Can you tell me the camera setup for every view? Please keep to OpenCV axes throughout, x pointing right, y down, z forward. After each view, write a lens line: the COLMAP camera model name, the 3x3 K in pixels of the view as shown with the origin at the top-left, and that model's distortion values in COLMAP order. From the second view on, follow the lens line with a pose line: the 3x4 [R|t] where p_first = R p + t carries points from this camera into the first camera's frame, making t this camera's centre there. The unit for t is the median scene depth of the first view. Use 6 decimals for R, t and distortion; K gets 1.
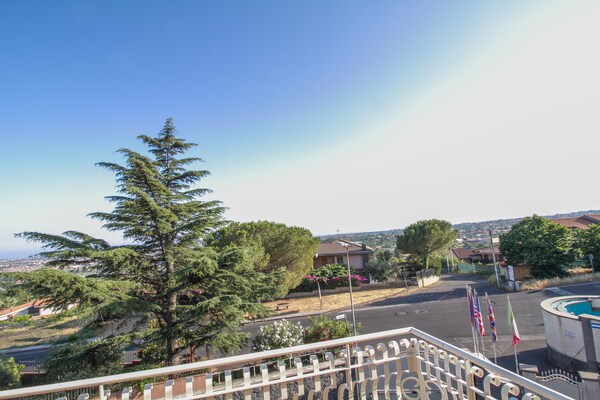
lens RADIAL K [[313.9, 0, 303.7], [0, 313.9, 195.5], [0, 0, 1]] dist [0.003066, -0.014494]
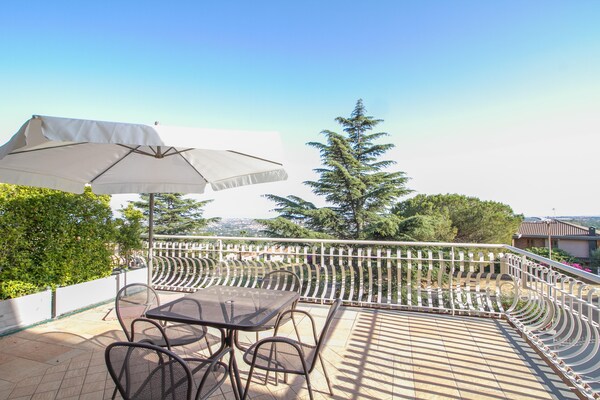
lens RADIAL K [[313.9, 0, 301.6], [0, 313.9, 201.9], [0, 0, 1]] dist [0.003066, -0.014494]
pose [[0.829483, 0.042699, -0.556897, 0.049230], [0.015136, 0.994989, 0.098834, 0.009088], [0.558326, -0.090411, 0.824680, -0.095718]]
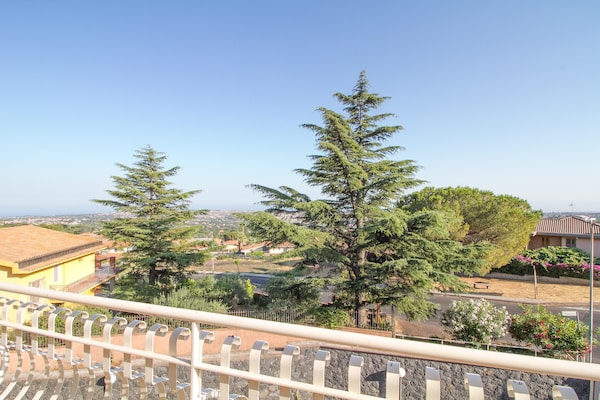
lens RADIAL K [[313.9, 0, 303.2], [0, 313.9, 207.3], [0, 0, 1]] dist [0.003066, -0.014494]
pose [[0.825839, 0.075974, -0.558764, -0.011408], [0.003784, 0.990114, 0.140217, 0.028556], [0.563893, -0.117911, 0.817387, 0.063812]]
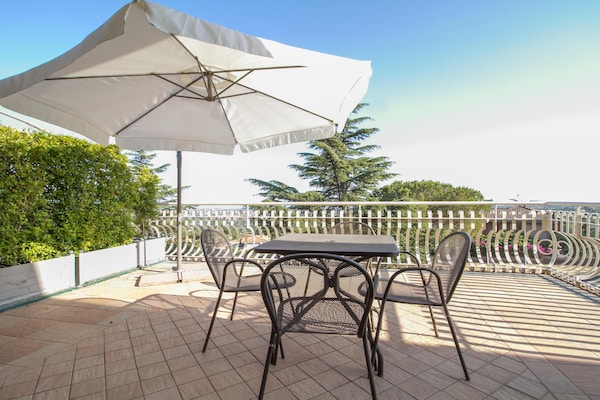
lens RADIAL K [[313.9, 0, 302.0], [0, 313.9, 204.9], [0, 0, 1]] dist [0.003066, -0.014494]
pose [[0.876122, 0.062678, -0.477998, 0.004717], [0.006749, 0.989820, 0.142163, 0.029831], [0.482042, -0.127779, 0.866780, -0.114410]]
